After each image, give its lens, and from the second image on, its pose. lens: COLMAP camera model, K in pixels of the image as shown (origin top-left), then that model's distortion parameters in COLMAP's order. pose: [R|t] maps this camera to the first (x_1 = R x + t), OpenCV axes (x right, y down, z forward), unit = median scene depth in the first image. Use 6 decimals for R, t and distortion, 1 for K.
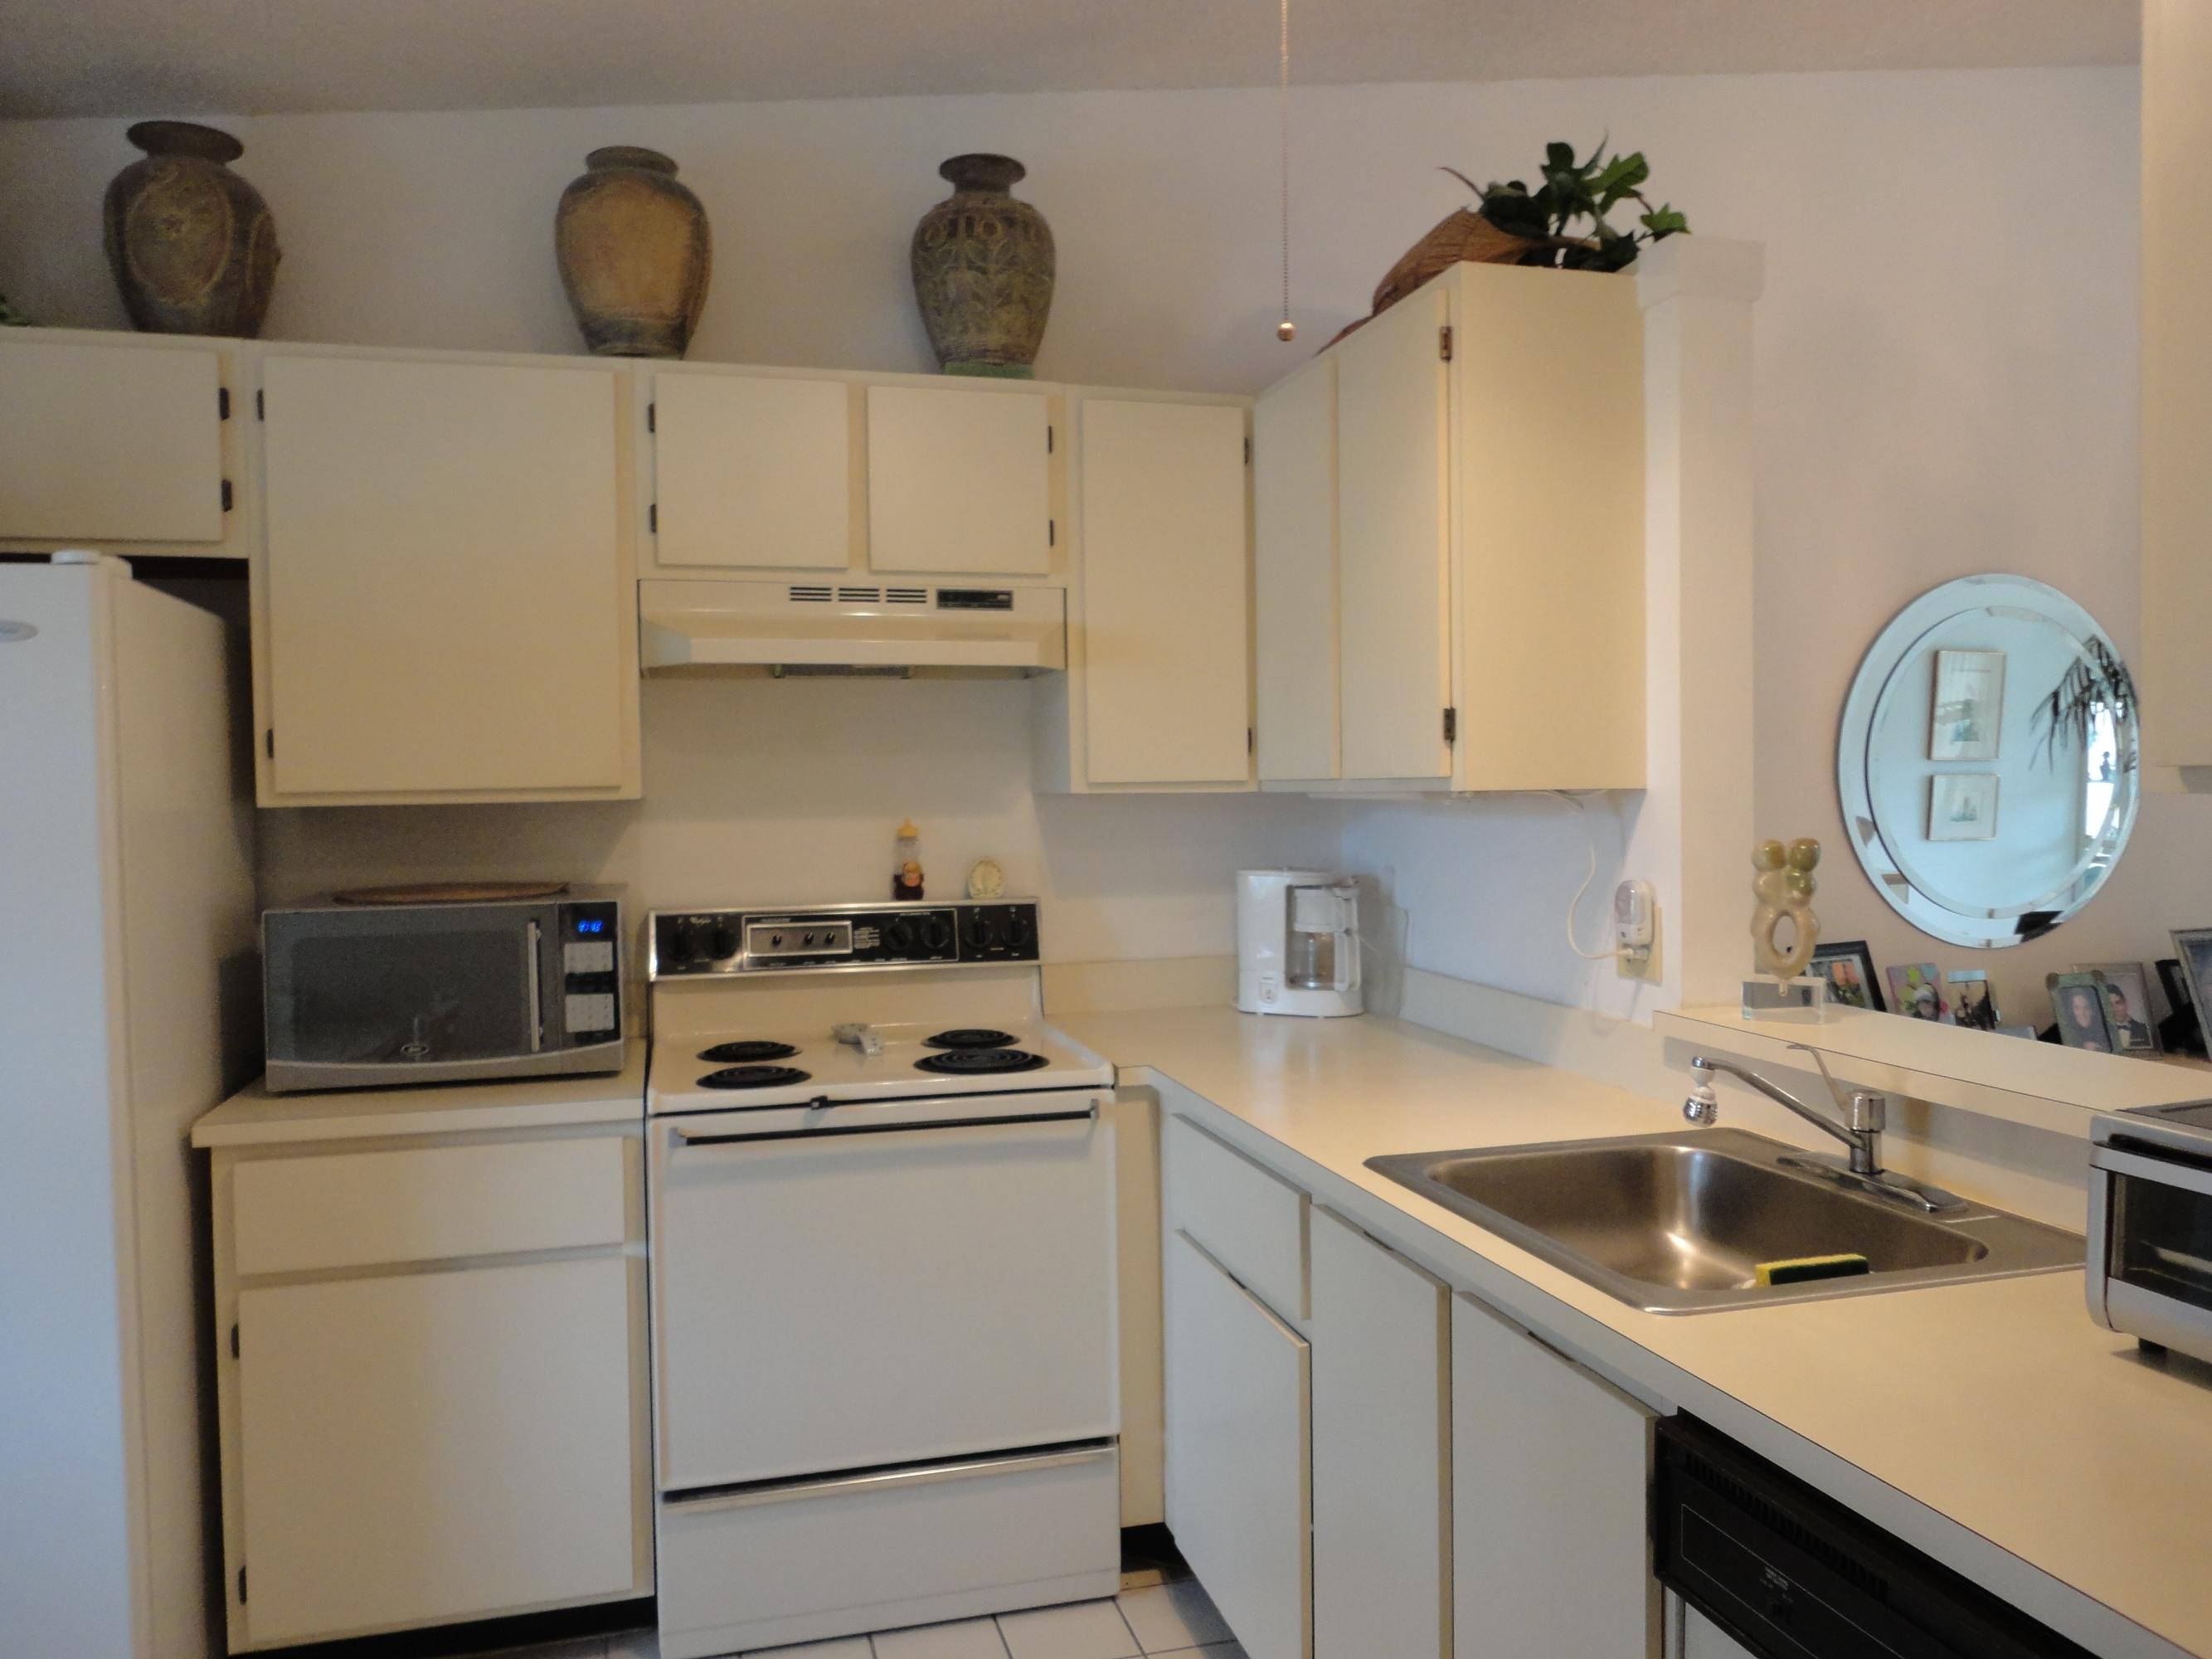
lens RADIAL K [[1660.5, 0, 1106.0], [0, 1660.5, 829.5], [0, 0, 1]] dist [-0.007097, 0.047268]
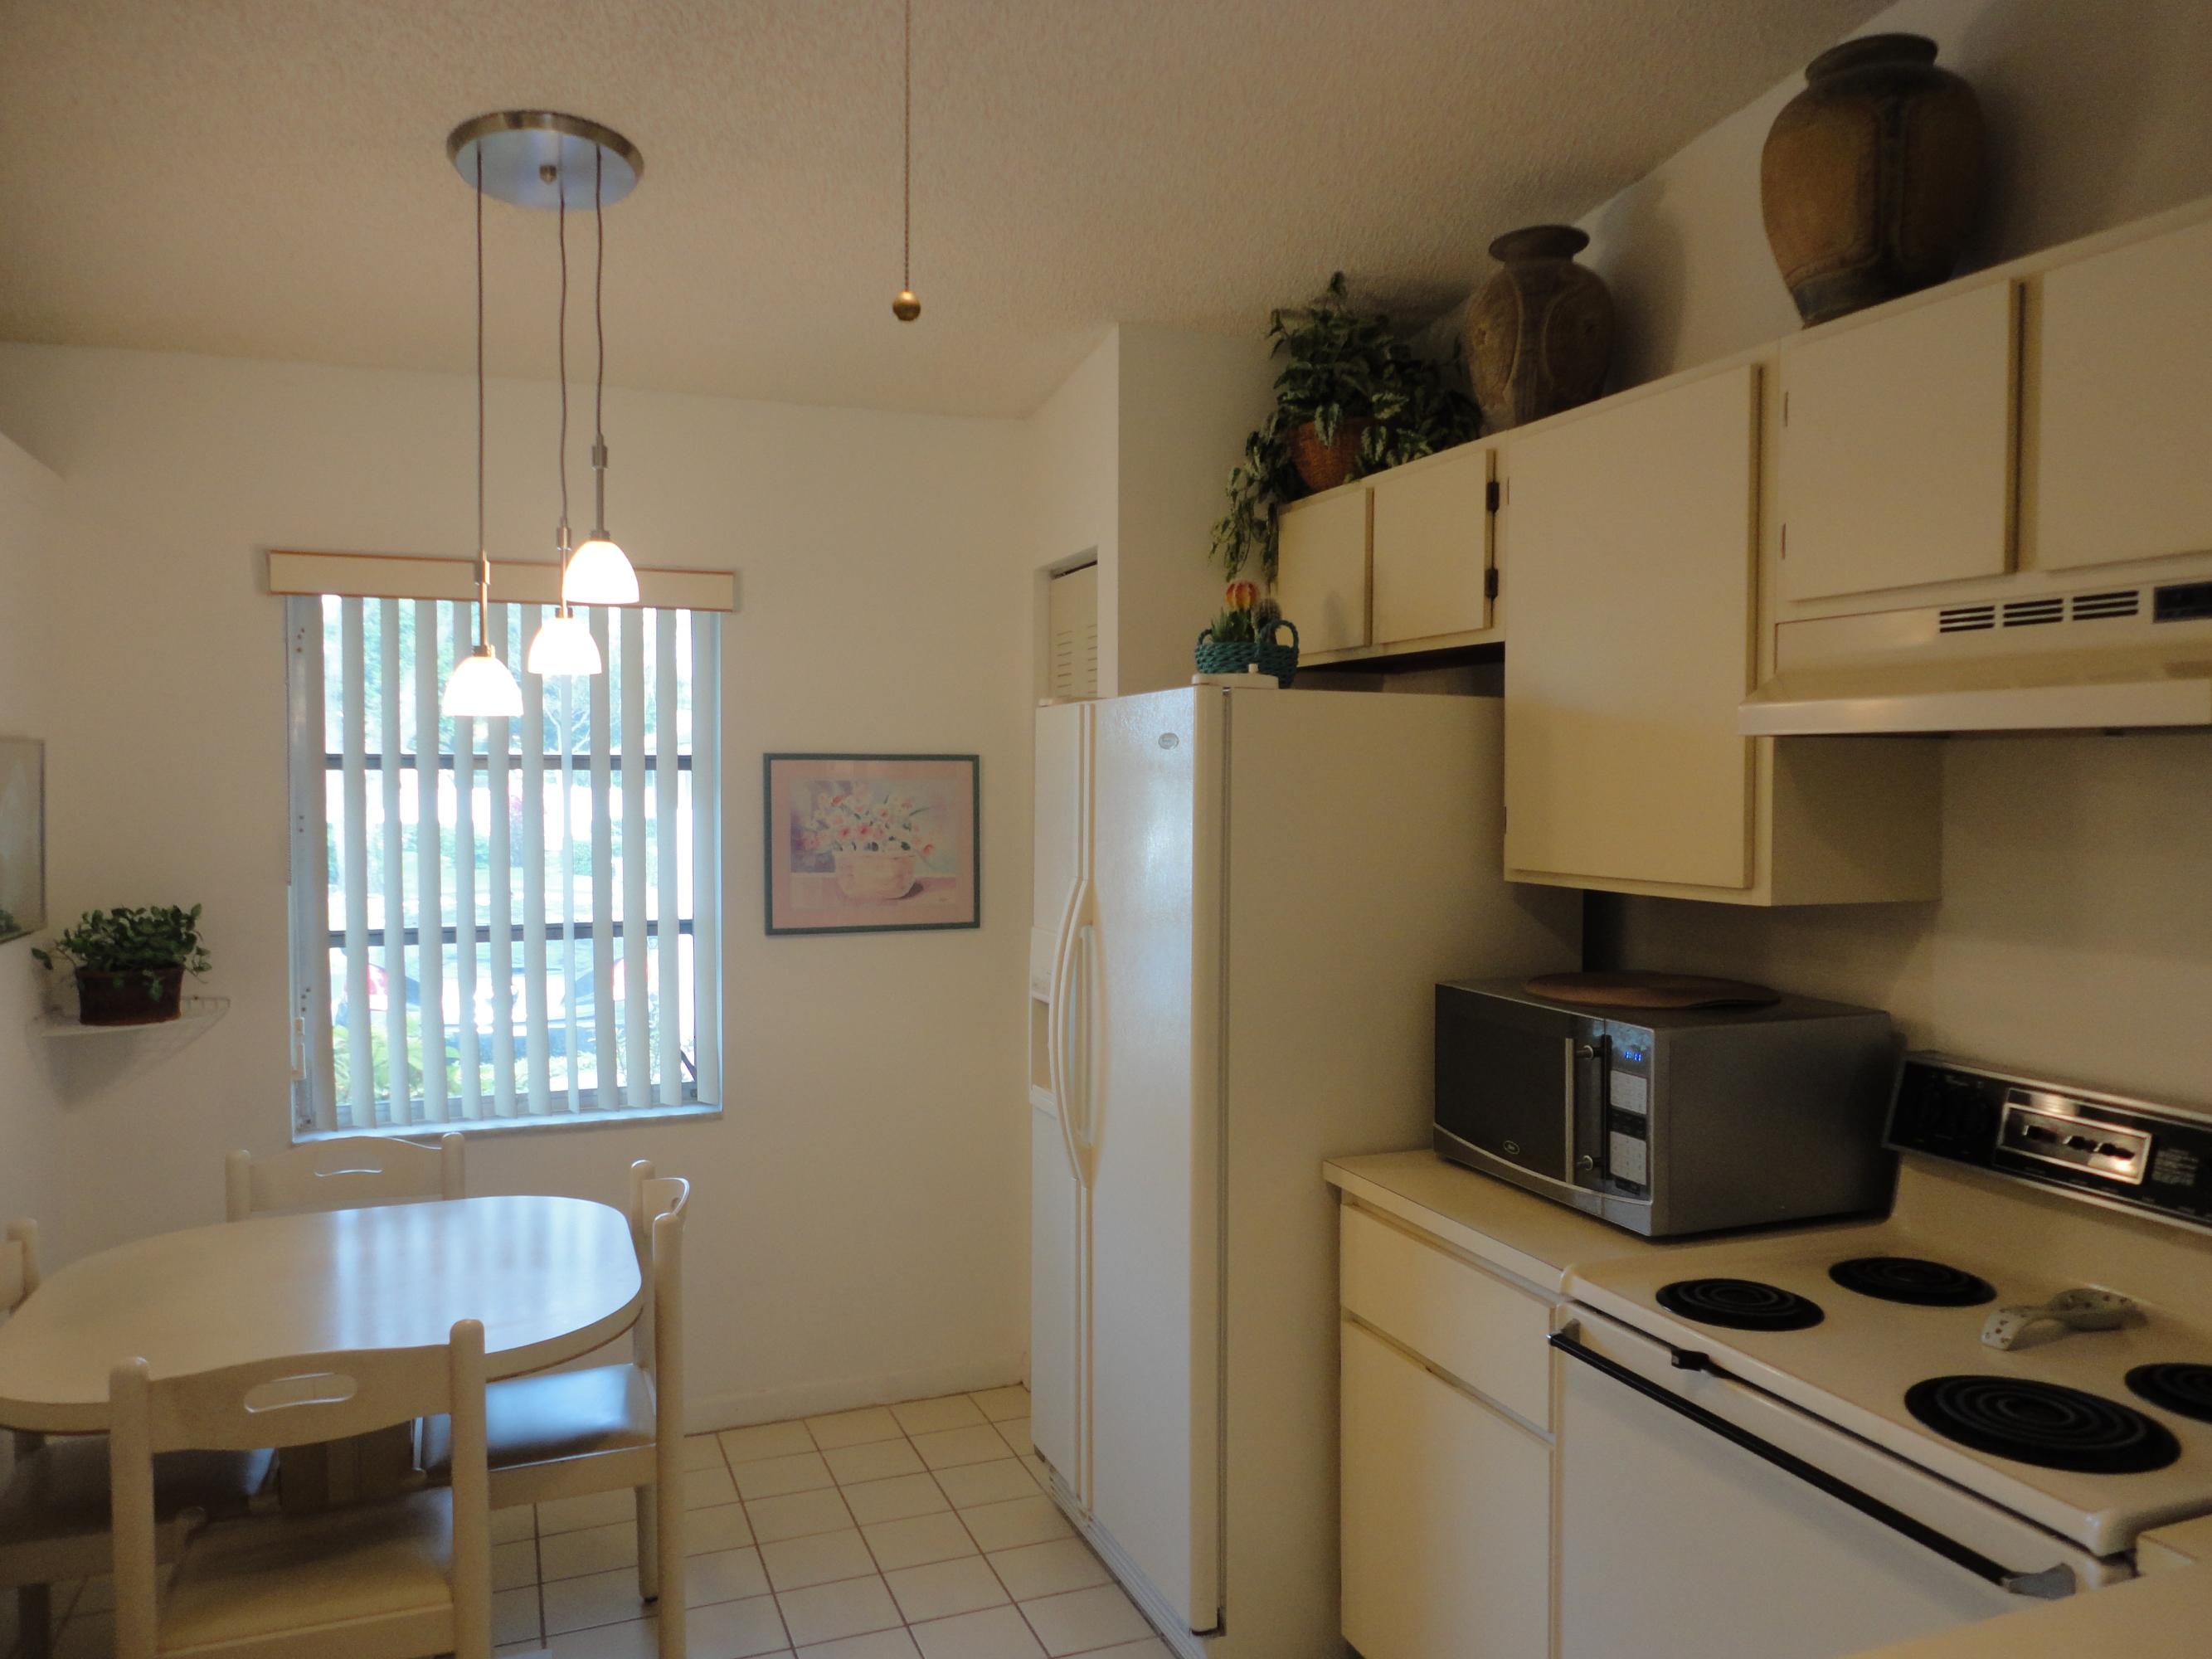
lens RADIAL K [[1660.5, 0, 1106.0], [0, 1660.5, 829.5], [0, 0, 1]] dist [-0.007097, 0.047268]
pose [[0.101153, 0.047050, -0.993758, 0.447724], [-0.034699, 0.998440, 0.043740, -0.076178], [0.994266, 0.030058, 0.102628, 0.598539]]
